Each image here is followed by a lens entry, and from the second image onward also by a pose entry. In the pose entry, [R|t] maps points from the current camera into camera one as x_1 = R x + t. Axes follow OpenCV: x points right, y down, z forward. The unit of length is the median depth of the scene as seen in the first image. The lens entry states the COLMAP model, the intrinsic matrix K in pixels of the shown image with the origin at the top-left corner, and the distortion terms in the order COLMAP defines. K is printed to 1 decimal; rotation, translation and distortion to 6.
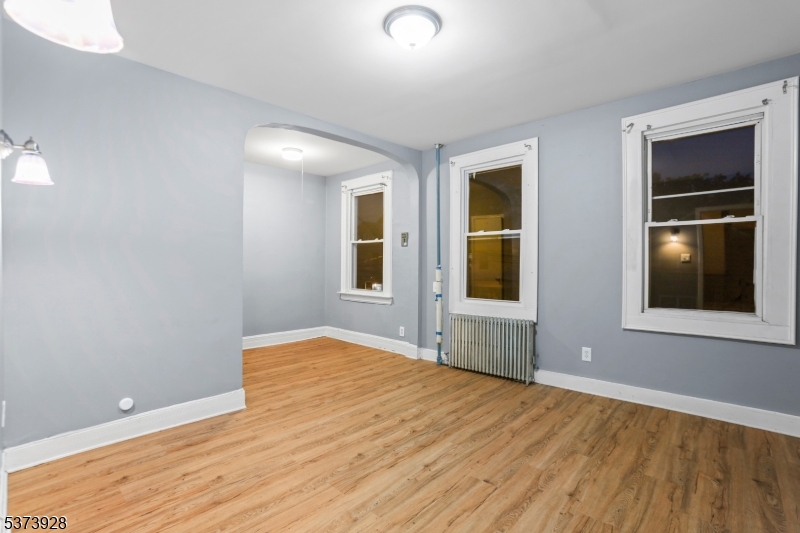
lens RADIAL K [[376.1, 0, 400.7], [0, 376.1, 259.7], [0, 0, 1]] dist [0.001651, 0.000472]
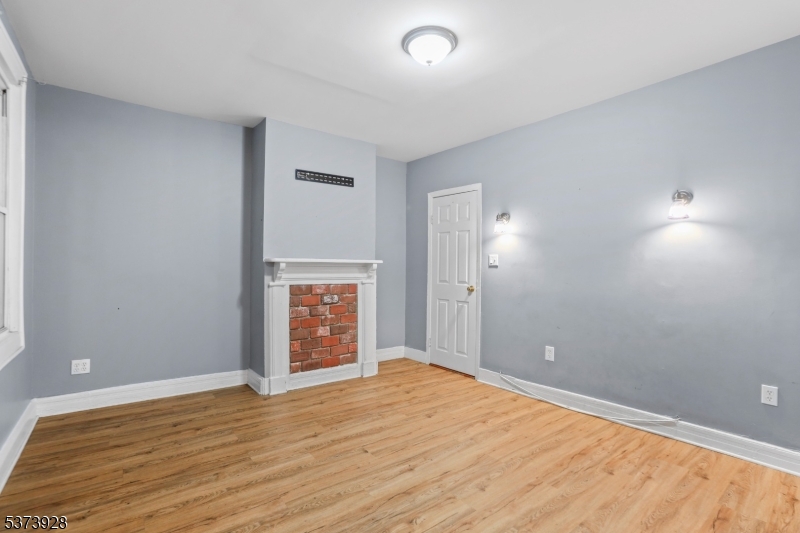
lens RADIAL K [[376.1, 0, 400.7], [0, 376.1, 259.7], [0, 0, 1]] dist [0.001651, 0.000472]
pose [[-0.986980, -0.008612, 0.160611, -0.059086], [-0.013487, 0.999480, -0.029288, 0.016417], [-0.160275, -0.031073, -0.986583, 1.982474]]
